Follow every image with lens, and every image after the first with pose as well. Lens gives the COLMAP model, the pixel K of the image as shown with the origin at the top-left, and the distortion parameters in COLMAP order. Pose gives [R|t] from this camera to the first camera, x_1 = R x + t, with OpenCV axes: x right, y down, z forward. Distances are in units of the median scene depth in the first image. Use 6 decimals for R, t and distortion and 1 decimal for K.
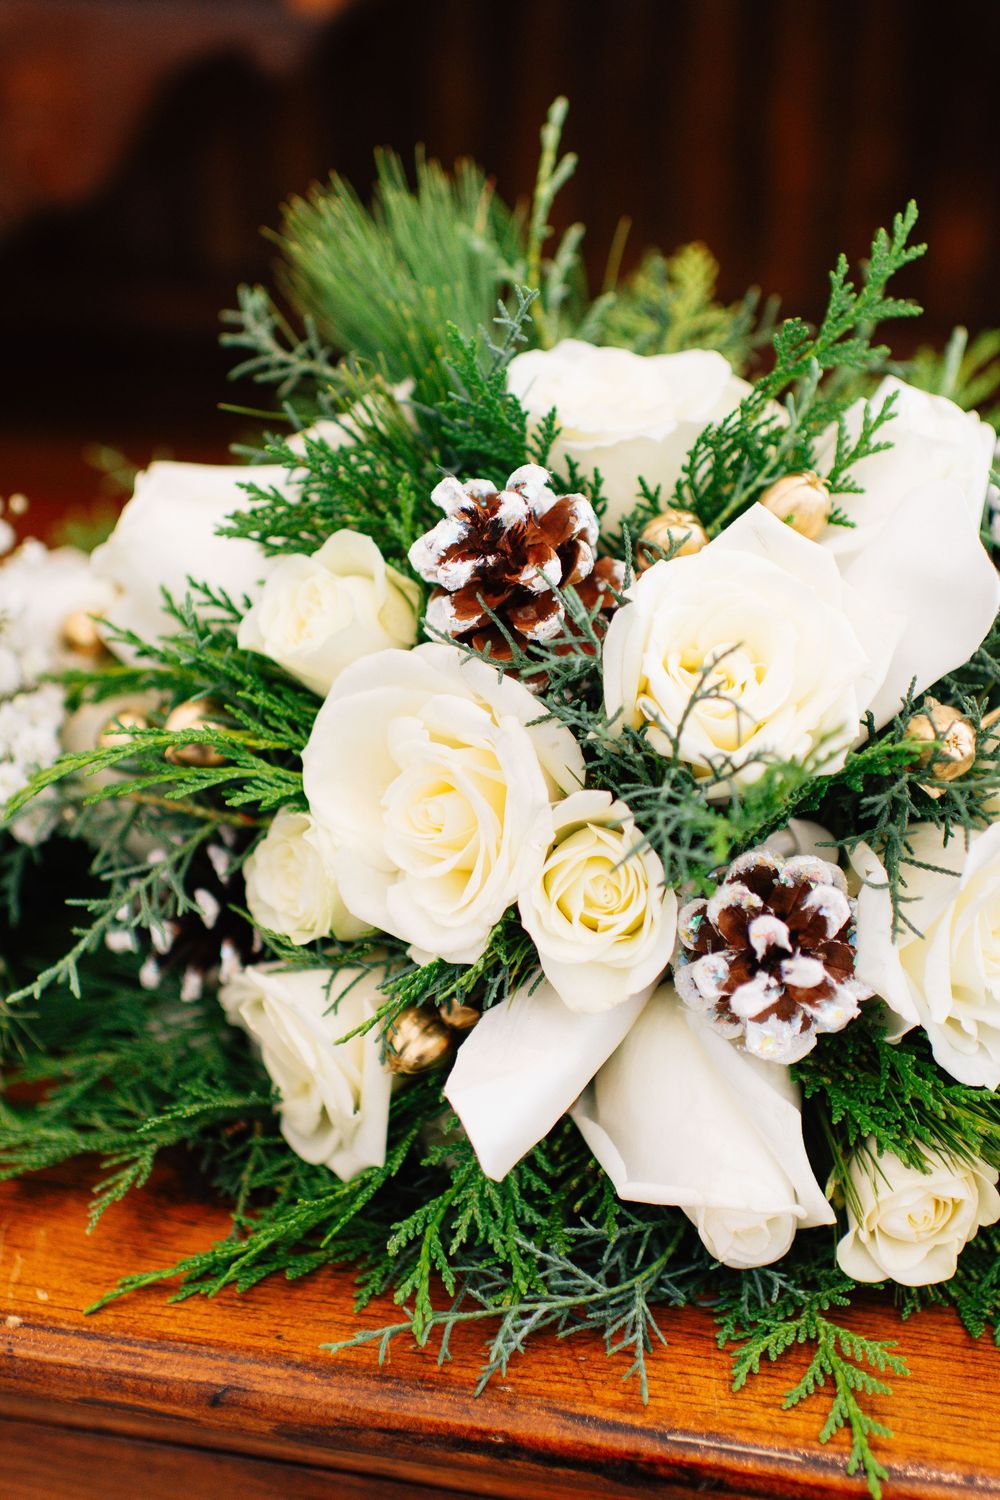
lens RADIAL K [[2341.1, 0, 497.7], [0, 2341.1, 746.9], [0, 0, 1]] dist [-0.006949, 0.000000]
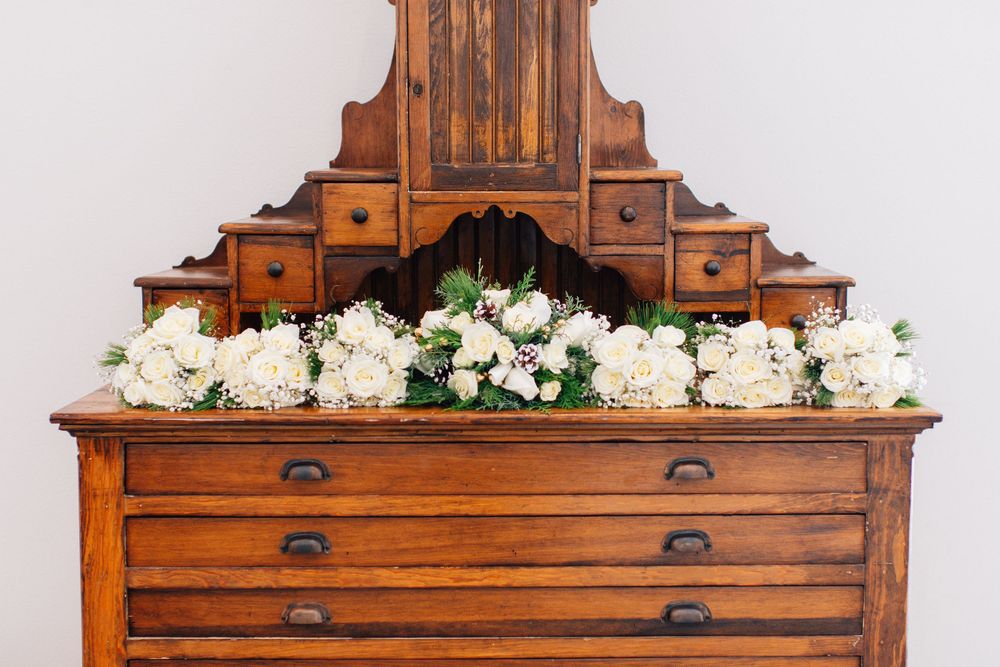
lens RADIAL K [[1560.7, 0, 502.4], [0, 1560.7, 335.3], [0, 0, 1]] dist [-0.006949, 0.000000]
pose [[0.976859, -0.052720, 0.207285, -0.994753], [0.112707, 0.950554, -0.289386, 1.454391], [-0.181780, 0.306052, 0.934499, -3.687594]]
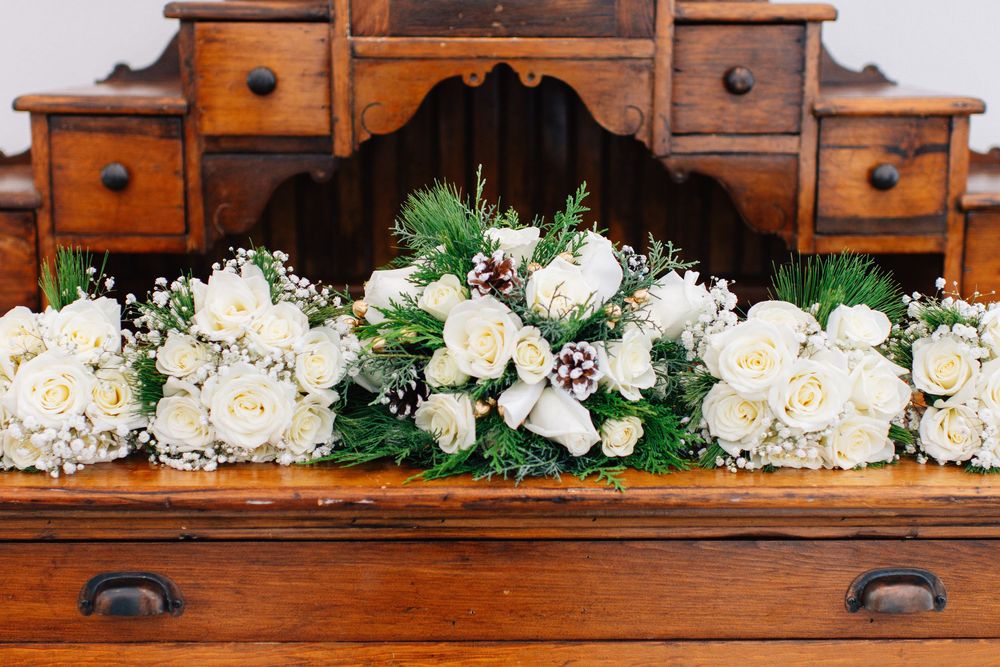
lens RADIAL K [[1560.7, 0, 495.3], [0, 1560.7, 331.2], [0, 0, 1]] dist [-0.006949, 0.000000]
pose [[0.975874, -0.065687, 0.208221, -0.523527], [0.110946, 0.970557, -0.213797, 0.544484], [-0.188047, 0.231741, 0.954429, -1.374163]]
